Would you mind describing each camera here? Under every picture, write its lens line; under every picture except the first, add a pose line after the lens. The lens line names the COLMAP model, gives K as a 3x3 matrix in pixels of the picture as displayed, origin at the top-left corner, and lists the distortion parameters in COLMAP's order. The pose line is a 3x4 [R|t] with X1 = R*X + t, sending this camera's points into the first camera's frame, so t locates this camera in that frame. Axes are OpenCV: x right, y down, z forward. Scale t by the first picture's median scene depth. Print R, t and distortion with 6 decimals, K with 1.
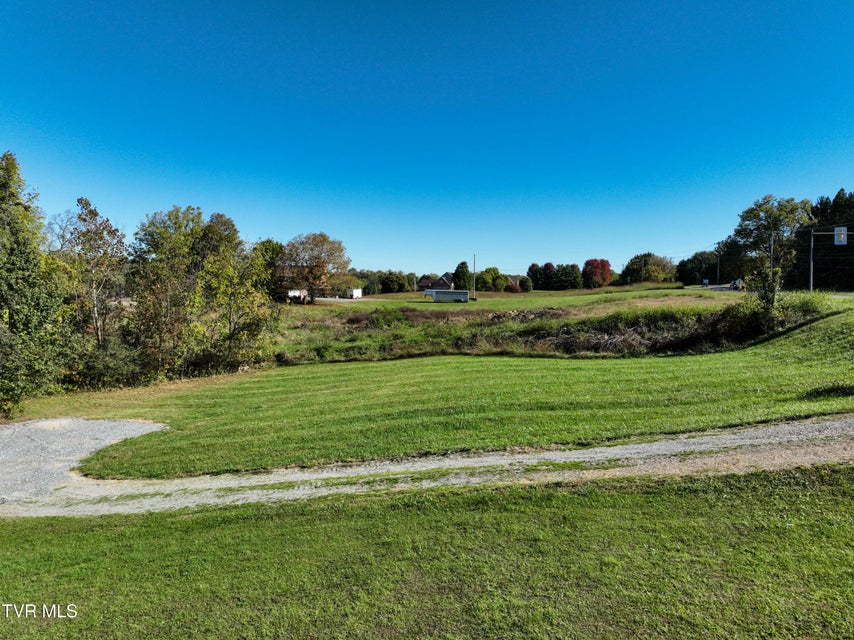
lens RADIAL K [[598.4, 0, 427.7], [0, 598.4, 321.0], [0, 0, 1]] dist [-0.000538, 0.015841]
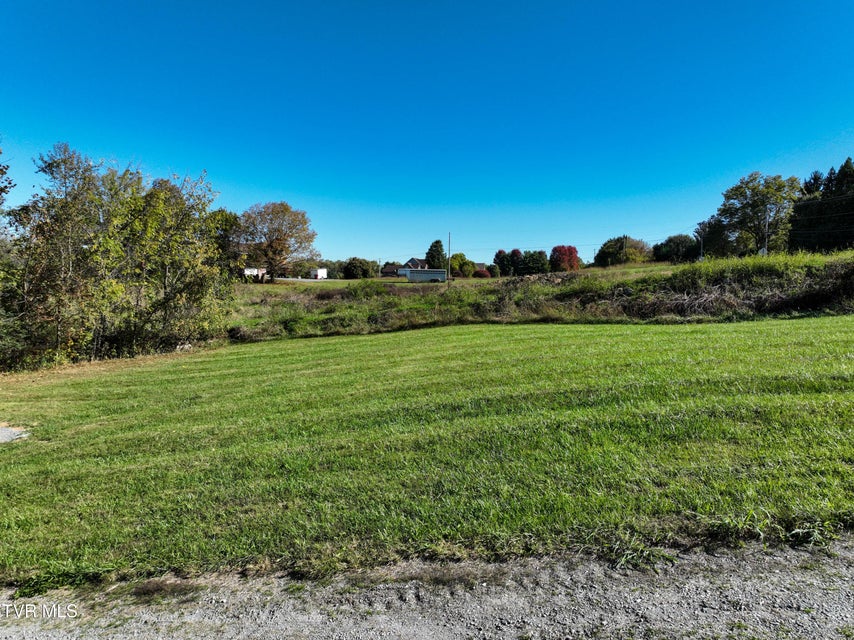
lens RADIAL K [[598.4, 0, 427.0], [0, 598.4, 318.4], [0, 0, 1]] dist [-0.000538, 0.015841]
pose [[0.997738, -0.004221, 0.067090, -0.025026], [0.003579, 0.999947, 0.009693, 0.016436], [-0.067127, -0.009431, 0.997700, 0.106149]]
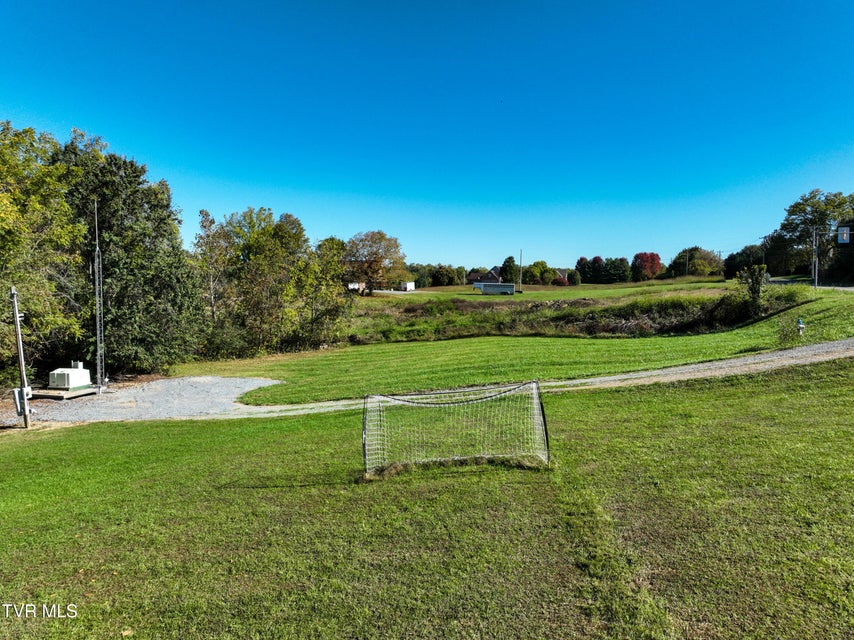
lens RADIAL K [[598.4, 0, 427.3], [0, 598.4, 319.1], [0, 0, 1]] dist [-0.000538, 0.015841]
pose [[0.996593, 0.006031, -0.082250, 0.001255], [-0.005389, 0.999953, 0.008034, 0.005156], [0.082294, -0.007564, 0.996579, -0.086749]]
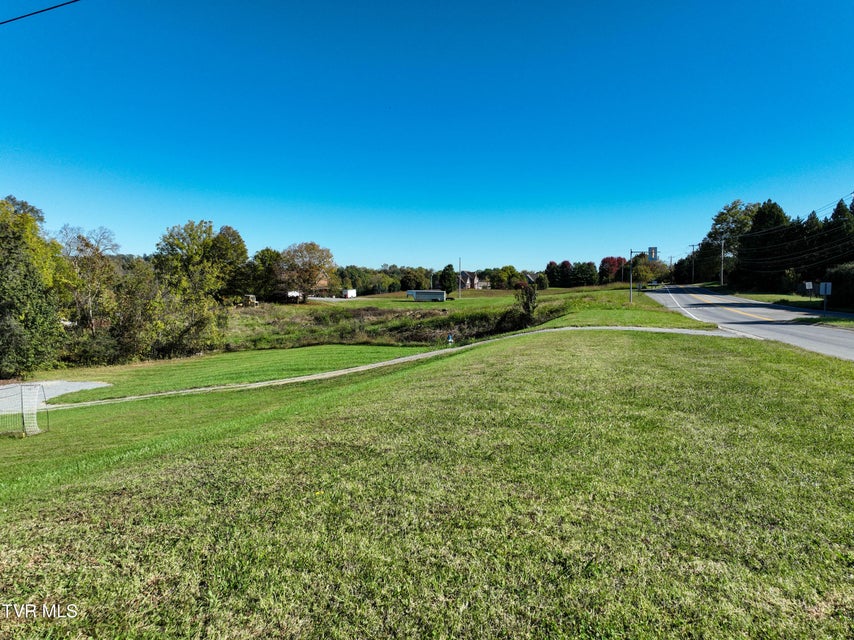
lens RADIAL K [[598.4, 0, 430.4], [0, 598.4, 321.2], [0, 0, 1]] dist [-0.000538, 0.015841]
pose [[0.997135, 0.001226, -0.075637, 0.142410], [-0.000633, 0.999969, 0.007871, -0.003102], [0.075645, -0.007801, 0.997104, -0.145085]]
